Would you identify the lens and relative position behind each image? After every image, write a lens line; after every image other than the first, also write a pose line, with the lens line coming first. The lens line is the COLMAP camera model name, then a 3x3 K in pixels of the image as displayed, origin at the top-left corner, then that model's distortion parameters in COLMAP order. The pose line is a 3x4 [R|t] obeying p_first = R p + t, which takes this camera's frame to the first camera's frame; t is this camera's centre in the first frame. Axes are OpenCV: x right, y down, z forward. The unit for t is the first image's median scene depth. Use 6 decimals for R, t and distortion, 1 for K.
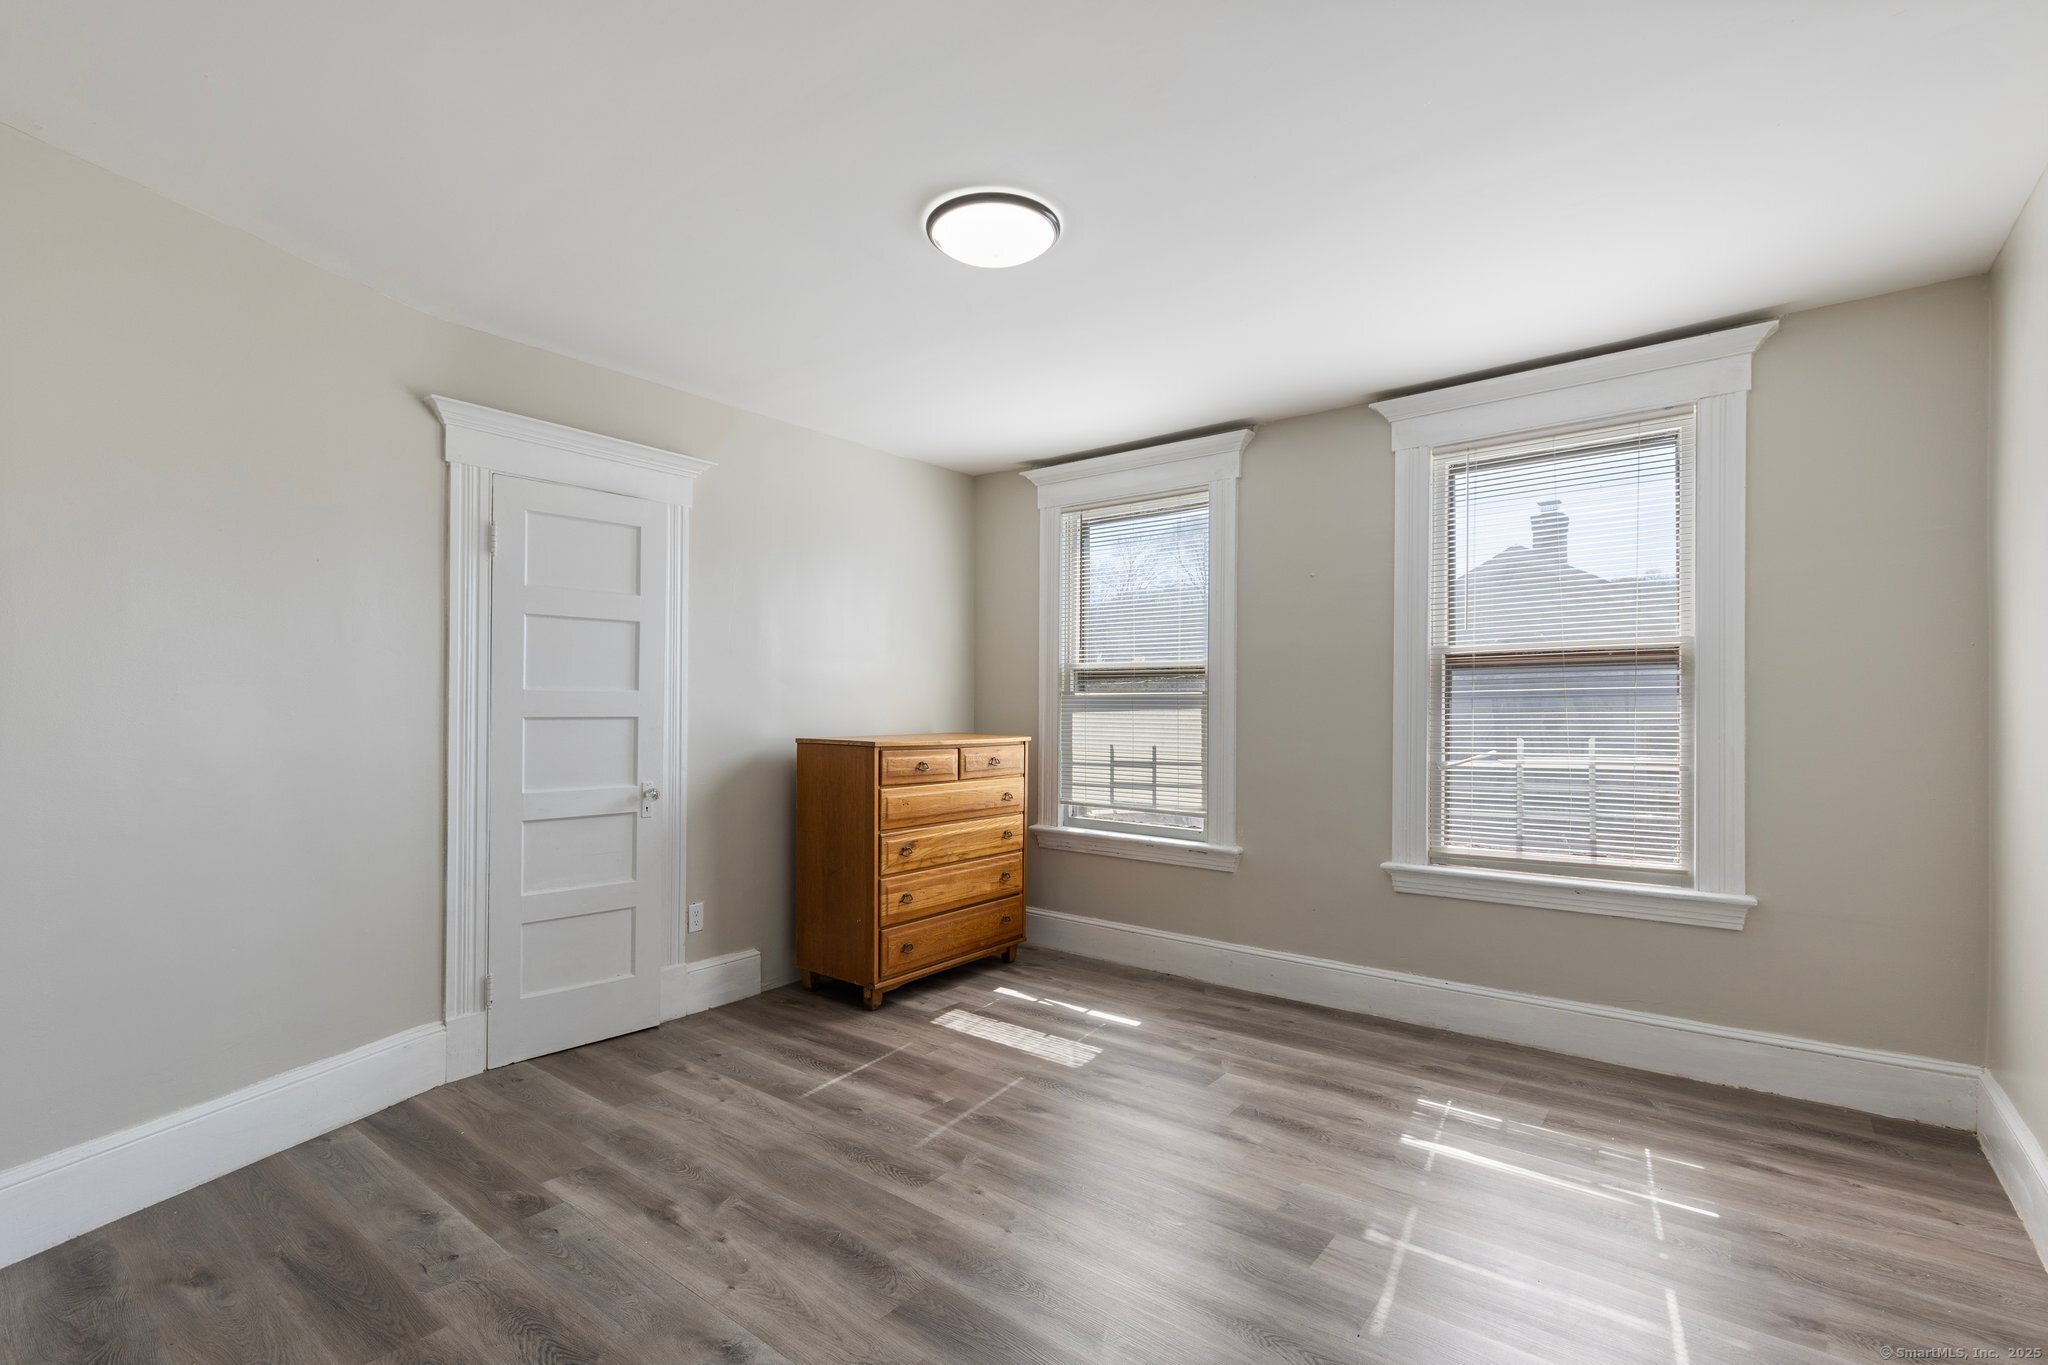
lens RADIAL K [[928.8, 0, 1010.9], [0, 928.8, 699.0], [0, 0, 1]] dist [0.010487, -0.001727]
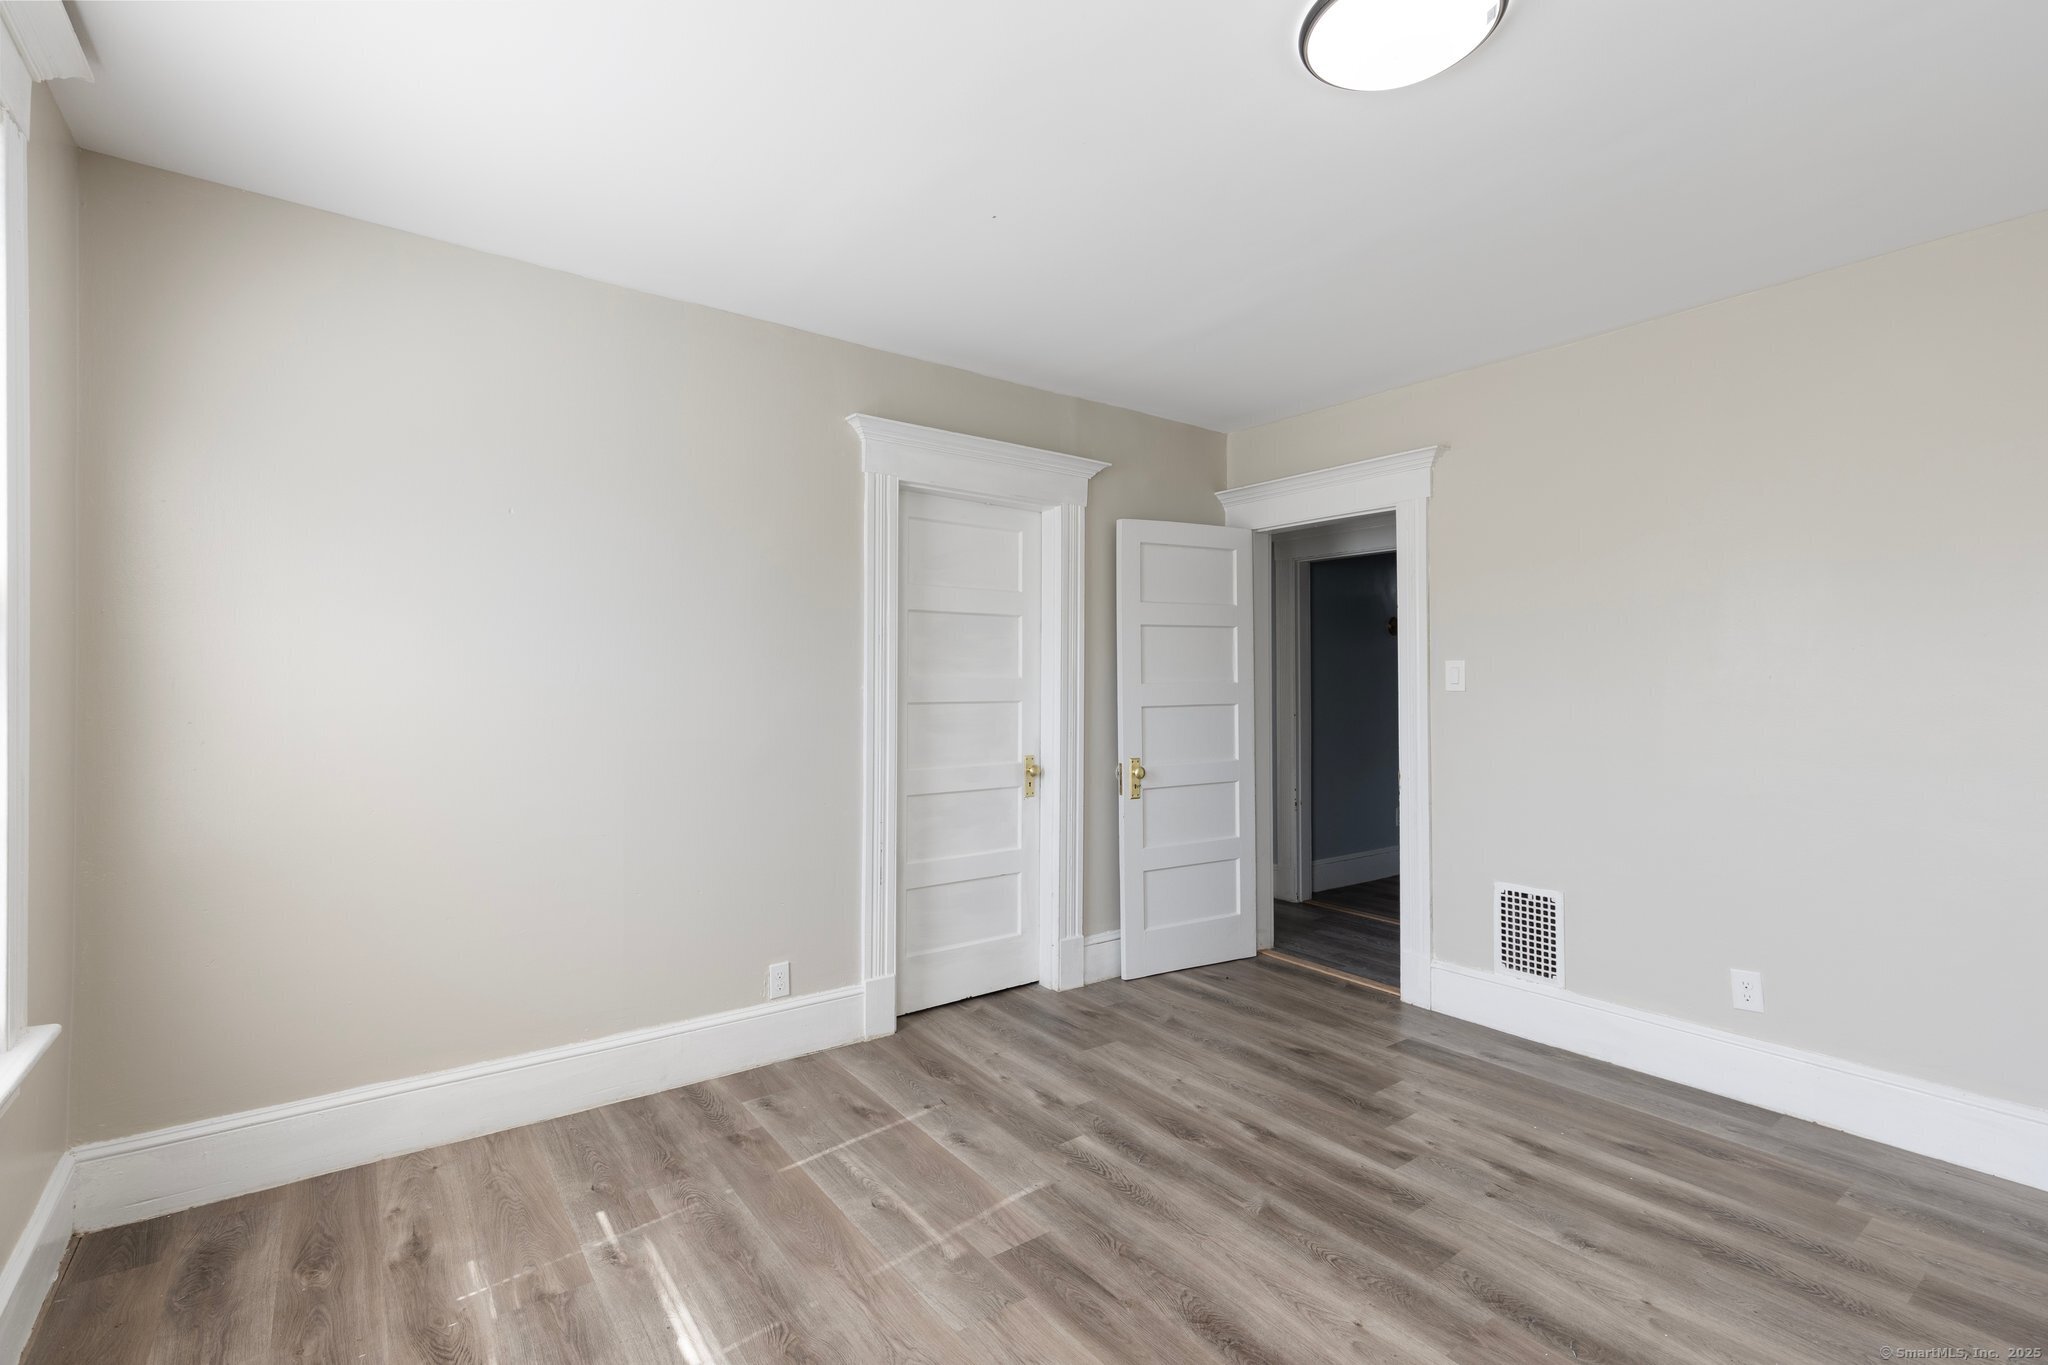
lens RADIAL K [[928.8, 0, 1013.9], [0, 928.8, 681.2], [0, 0, 1]] dist [0.010487, -0.001727]
pose [[-0.967053, -0.008705, 0.254426, 0.057875], [-0.011698, 0.999879, -0.010256, -0.002405], [-0.254306, -0.012894, -0.967038, 1.250220]]
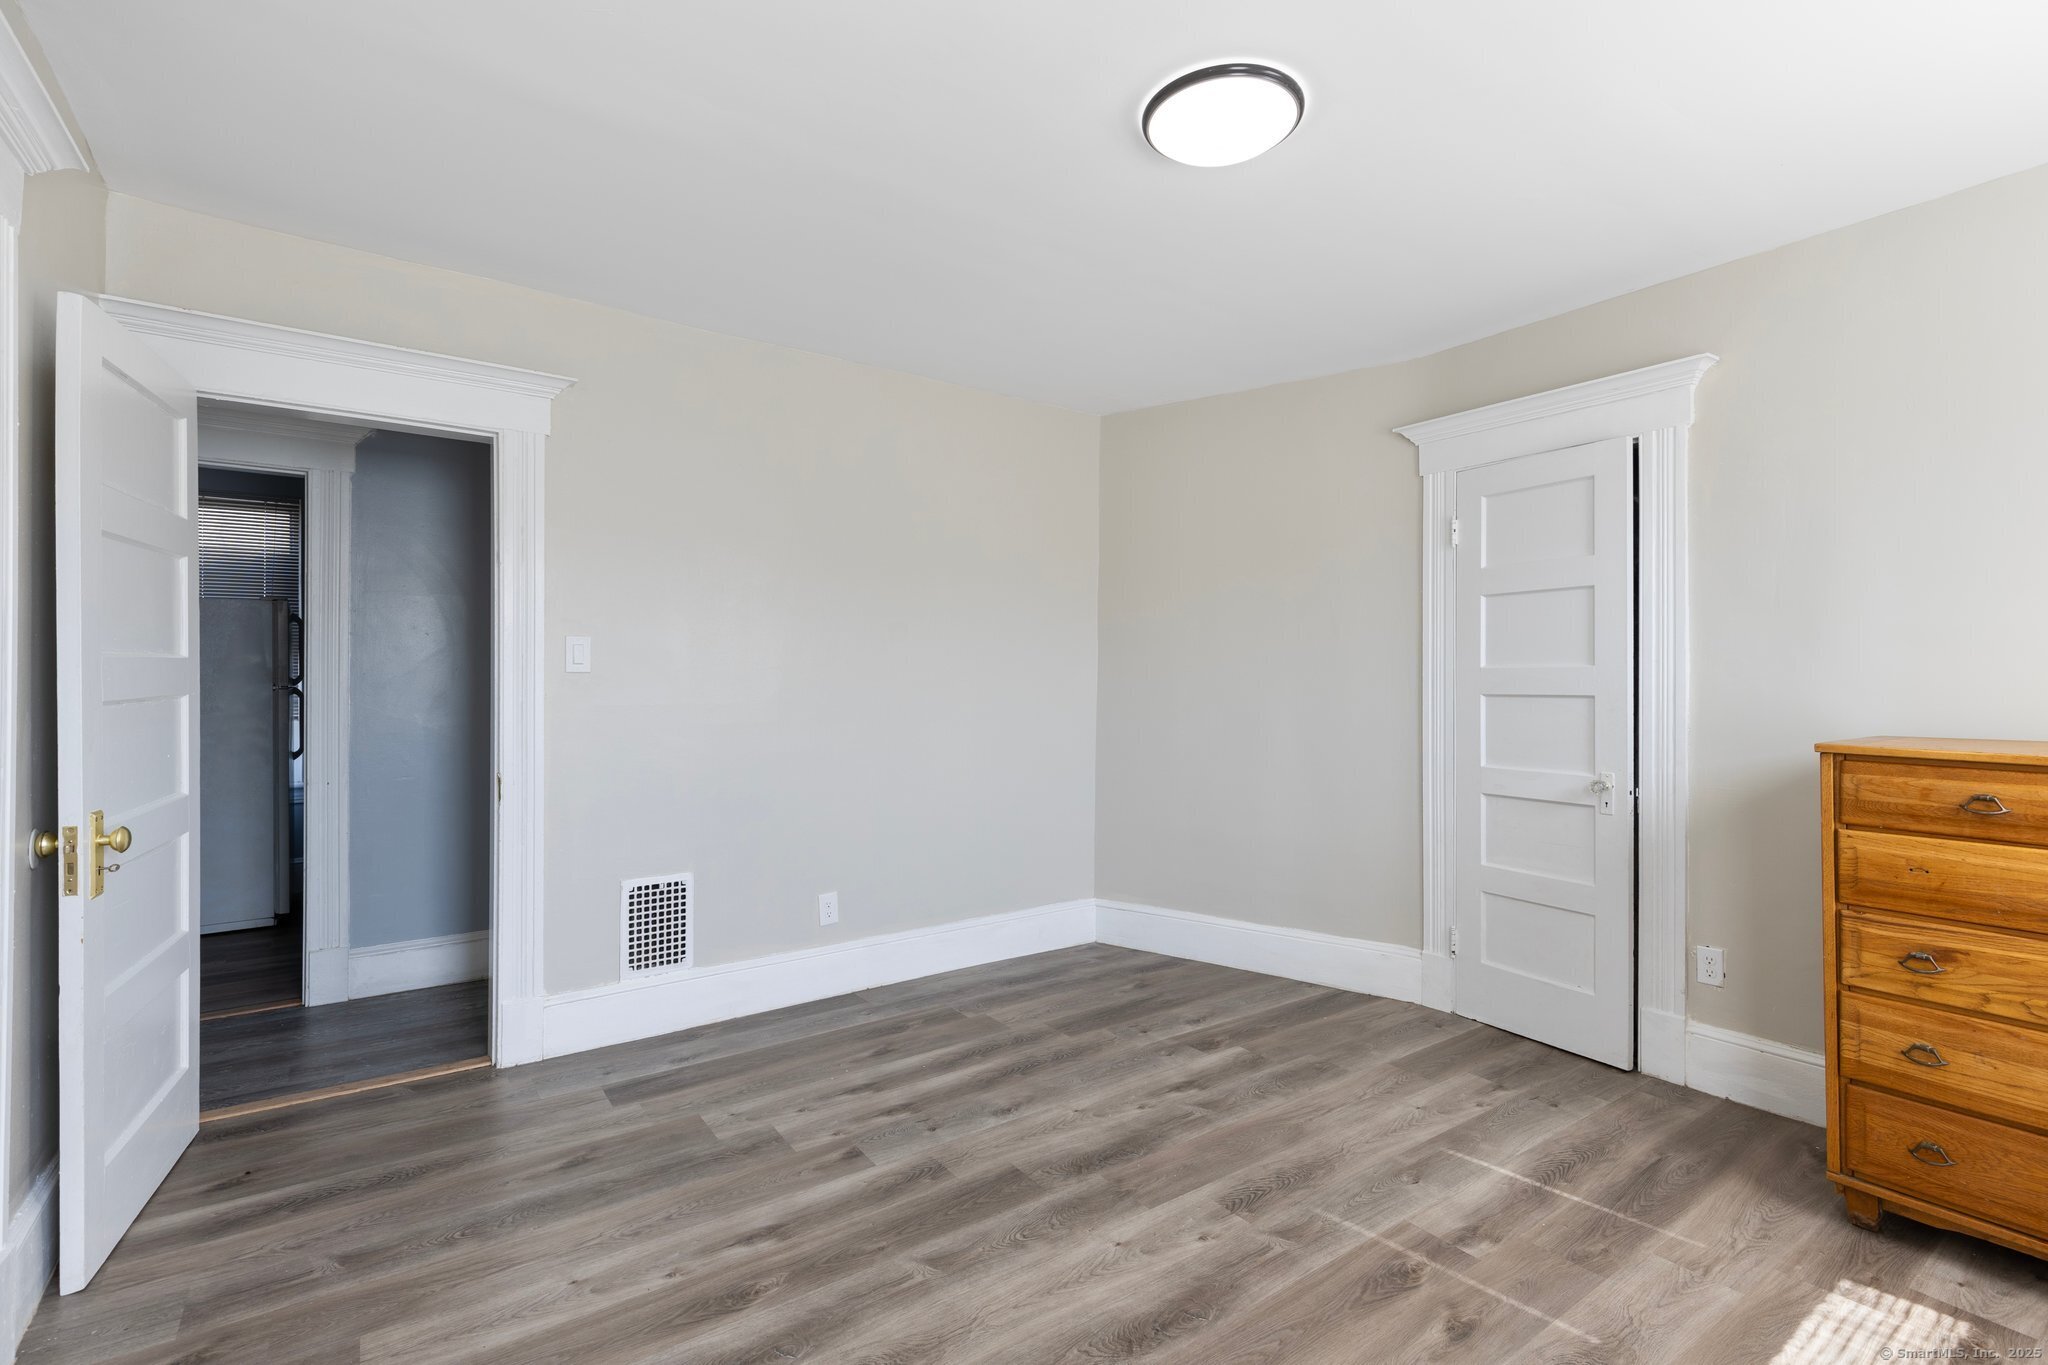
lens RADIAL K [[928.8, 0, 1026.4], [0, 928.8, 684.3], [0, 0, 1]] dist [0.010487, -0.001727]
pose [[-0.267035, -0.004050, -0.963678, 0.601895], [0.005275, 0.999970, -0.005665, 0.010831], [0.963672, -0.006597, -0.267006, 0.760971]]
